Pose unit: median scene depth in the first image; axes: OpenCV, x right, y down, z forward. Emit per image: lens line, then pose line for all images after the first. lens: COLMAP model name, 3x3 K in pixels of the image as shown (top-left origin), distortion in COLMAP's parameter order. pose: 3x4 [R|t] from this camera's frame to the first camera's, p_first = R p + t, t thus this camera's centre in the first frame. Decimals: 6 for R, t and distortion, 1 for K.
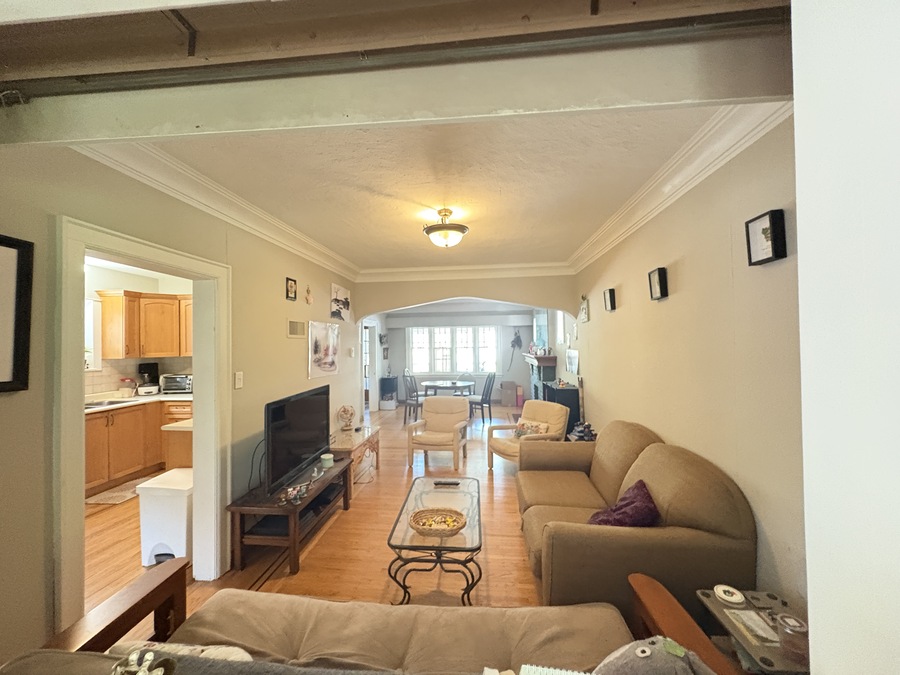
lens RADIAL K [[360.0, 0, 450.6], [0, 360.0, 339.1], [0, 0, 1]] dist [0.000635, -0.000016]
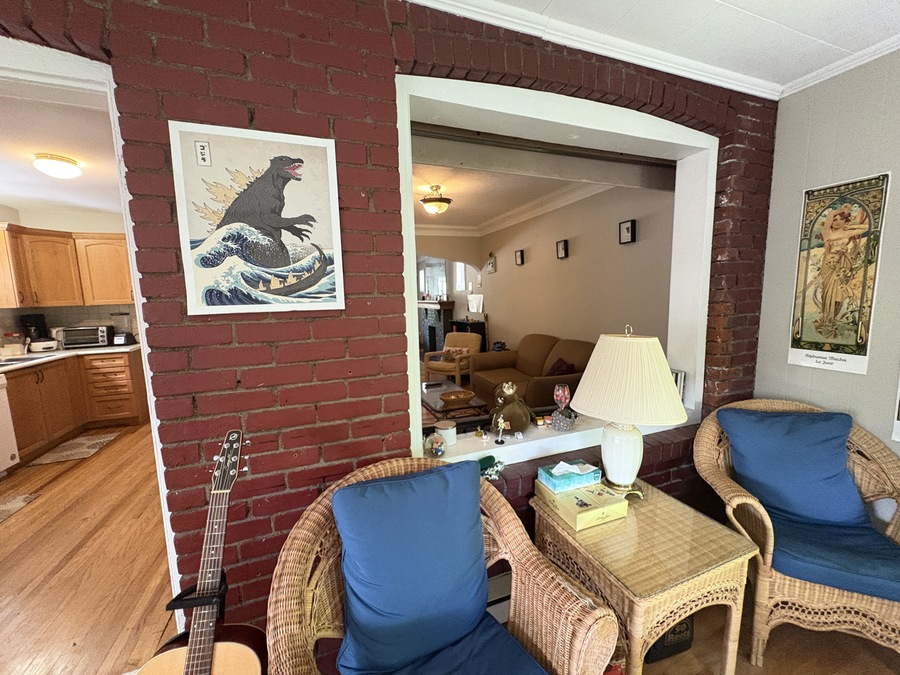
lens RADIAL K [[360.0, 0, 450.6], [0, 360.0, 339.1], [0, 0, 1]] dist [0.000635, -0.000016]
pose [[0.900712, -0.061746, 0.430007, -0.357196], [0.006886, 0.991752, 0.127985, 0.025262], [-0.434363, -0.112316, 0.893708, -0.184206]]
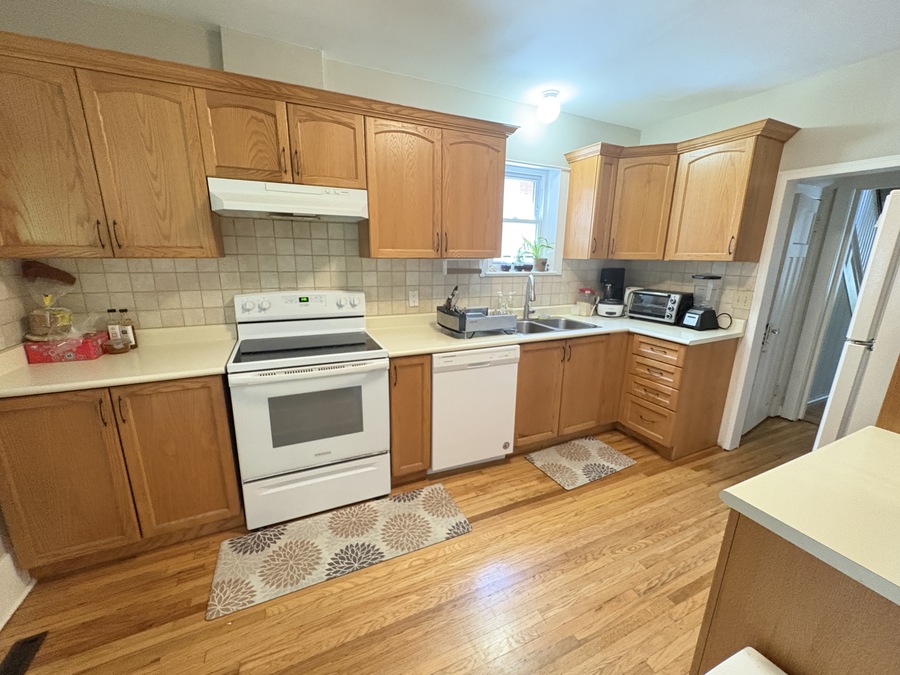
lens RADIAL K [[360.0, 0, 450.6], [0, 360.0, 339.1], [0, 0, 1]] dist [0.000635, -0.000016]
pose [[0.508832, 0.225317, -0.830857, -0.441959], [-0.010397, 0.966679, 0.255782, 0.028482], [0.860803, -0.121511, 0.494219, 0.426375]]
